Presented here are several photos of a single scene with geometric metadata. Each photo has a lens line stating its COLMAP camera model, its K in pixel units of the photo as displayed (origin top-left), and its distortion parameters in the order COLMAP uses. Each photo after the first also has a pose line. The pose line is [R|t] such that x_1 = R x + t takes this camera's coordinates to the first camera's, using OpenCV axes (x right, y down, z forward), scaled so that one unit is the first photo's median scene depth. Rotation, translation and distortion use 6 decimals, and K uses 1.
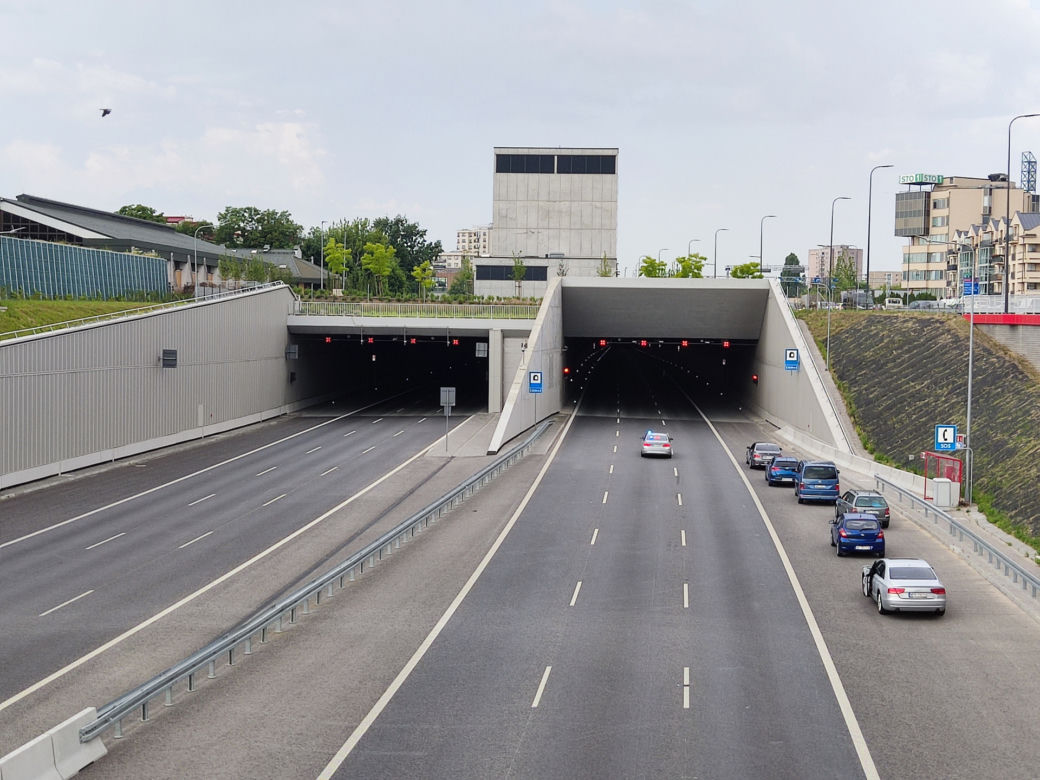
lens RADIAL K [[1534.6, 0, 531.9], [0, 1534.6, 392.3], [0, 0, 1]] dist [0.188769, -0.618132]
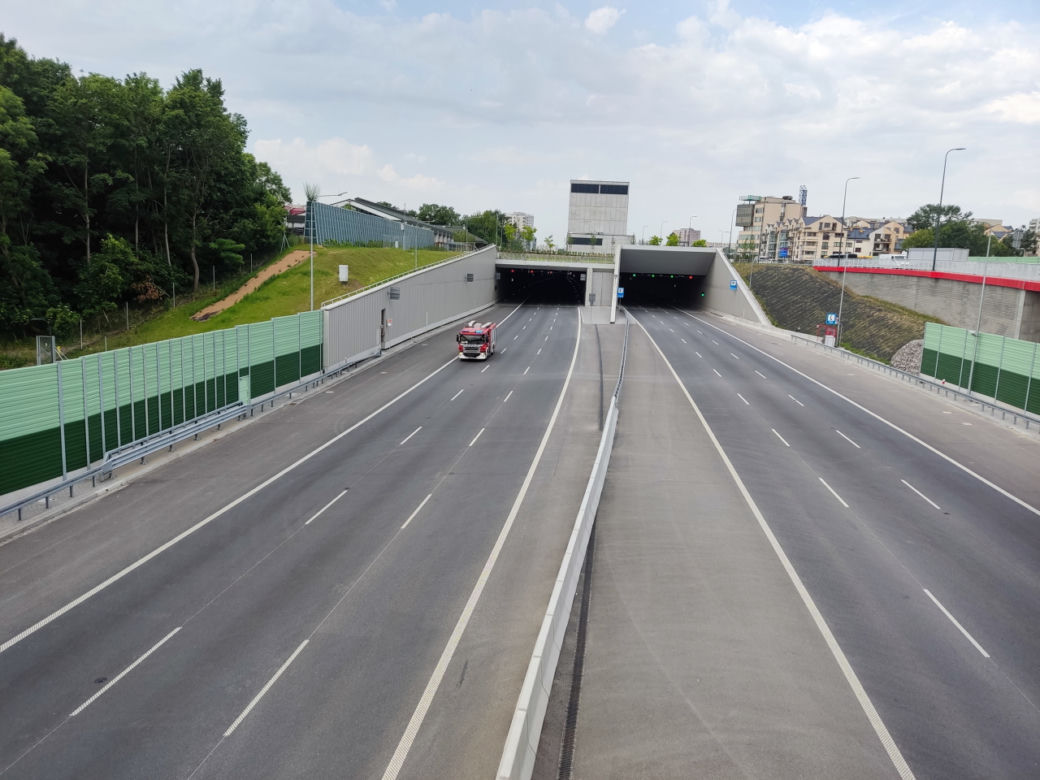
lens RADIAL K [[771.6, 0, 524.5], [0, 771.6, 387.8], [0, 0, 1]] dist [0.102868, -0.129304]
pose [[0.999585, 0.026500, 0.011296, -0.092942], [-0.027617, 0.993087, 0.114086, 0.004259], [-0.008194, -0.114351, 0.993407, -0.092442]]
